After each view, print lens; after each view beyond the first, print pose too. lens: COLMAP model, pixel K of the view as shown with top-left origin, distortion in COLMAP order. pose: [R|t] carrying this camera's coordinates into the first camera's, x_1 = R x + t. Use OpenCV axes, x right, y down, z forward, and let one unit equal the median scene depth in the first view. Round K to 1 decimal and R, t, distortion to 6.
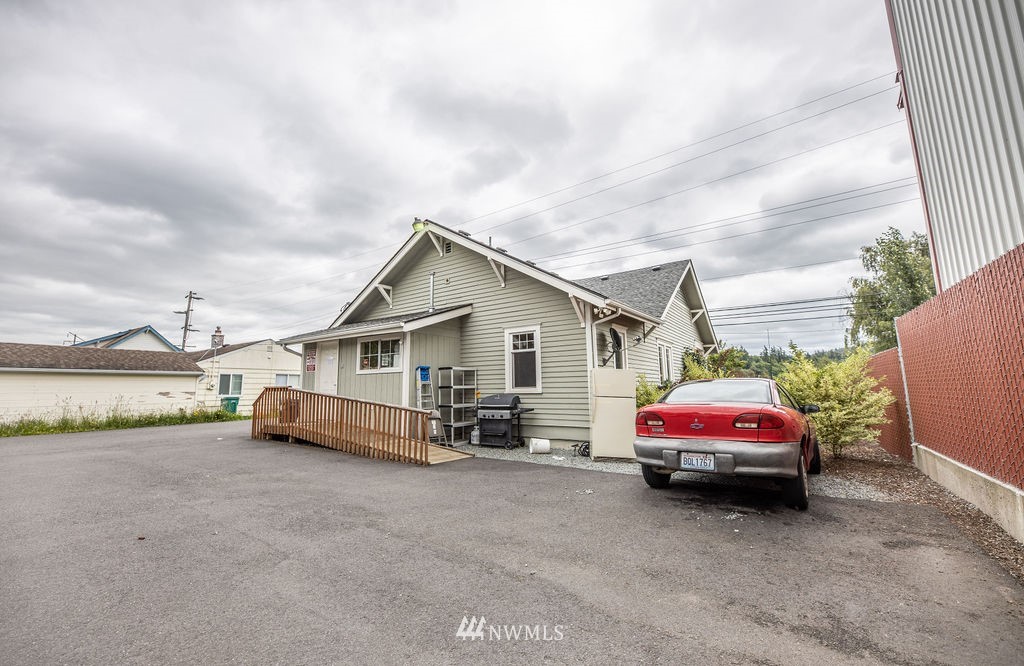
lens RADIAL K [[413.9, 0, 510.8], [0, 413.9, 320.4], [0, 0, 1]] dist [0.000248, 0.000012]
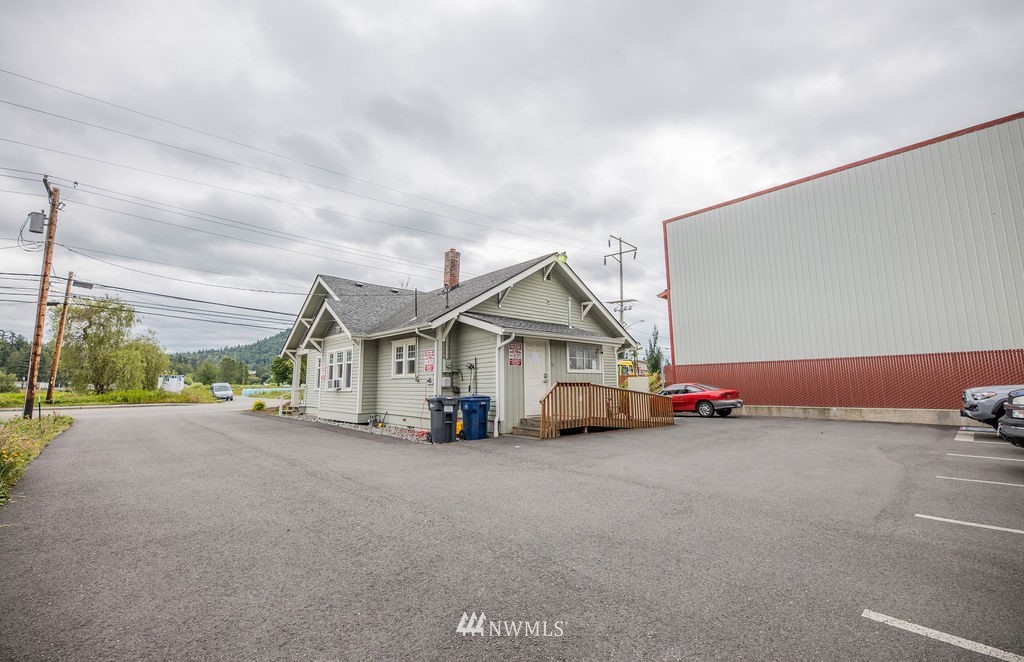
lens RADIAL K [[411.1, 0, 510.2], [0, 411.1, 326.5], [0, 0, 1]] dist [-0.001402, -0.000087]
pose [[0.214935, 0.147274, 0.965460, -1.422791], [-0.150093, 0.981802, -0.116352, 0.149530], [-0.965026, -0.119900, 0.233128, 0.831348]]
